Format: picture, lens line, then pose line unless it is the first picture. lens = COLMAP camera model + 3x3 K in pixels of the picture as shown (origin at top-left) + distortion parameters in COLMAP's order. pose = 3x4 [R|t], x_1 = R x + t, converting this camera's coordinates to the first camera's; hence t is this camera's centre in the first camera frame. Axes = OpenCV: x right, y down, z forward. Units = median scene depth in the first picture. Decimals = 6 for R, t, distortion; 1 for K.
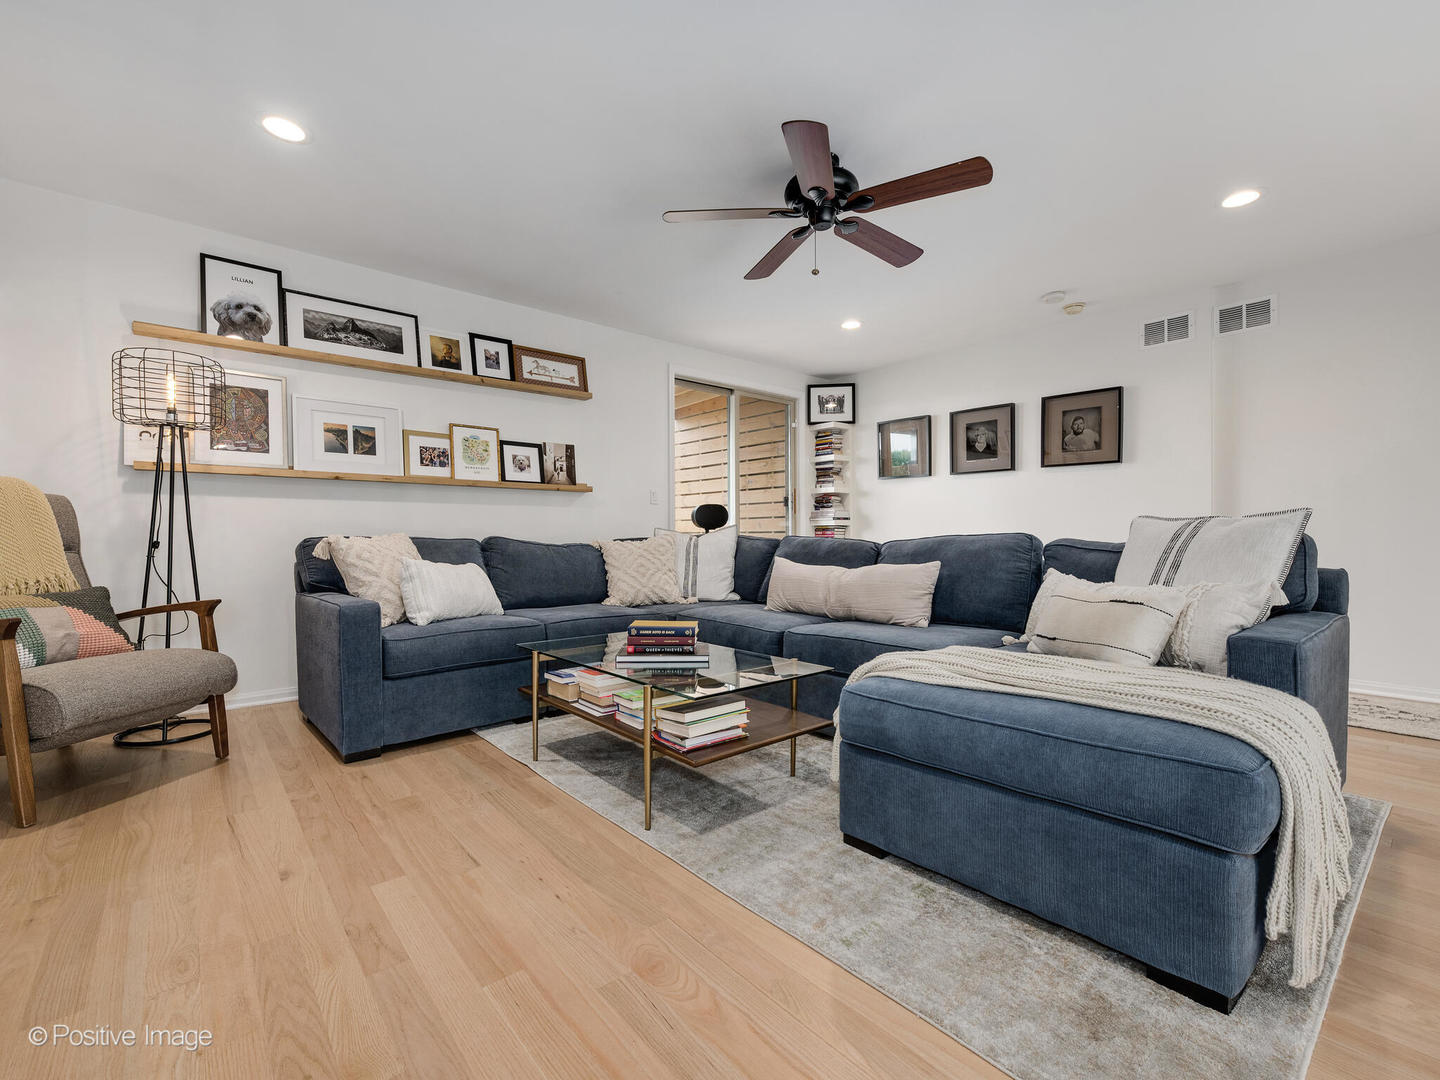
lens RADIAL K [[645.1, 0, 709.3], [0, 645.1, 542.1], [0, 0, 1]] dist [0.000915, -0.000144]
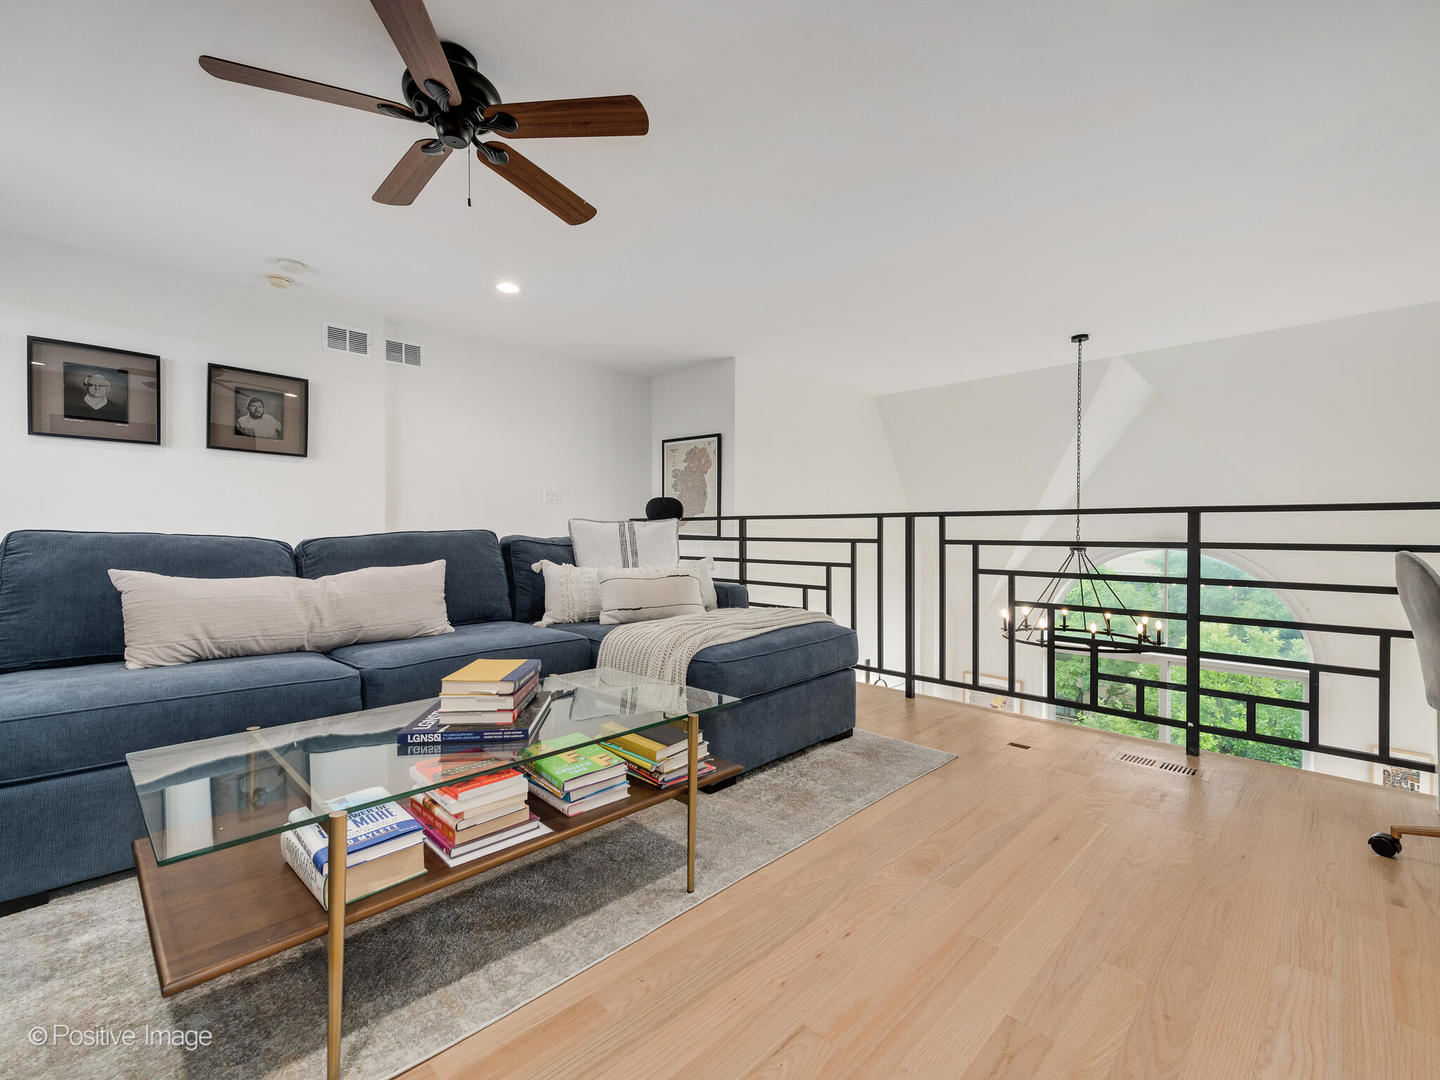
lens RADIAL K [[653.9, 0, 724.6], [0, 653.9, 539.8], [0, 0, 1]] dist [0.002149, -0.000171]
pose [[-0.113667, -0.008563, 0.993482, -0.470309], [0.004725, 0.999947, 0.009160, -0.004164], [-0.993508, 0.005735, -0.113621, 0.534704]]
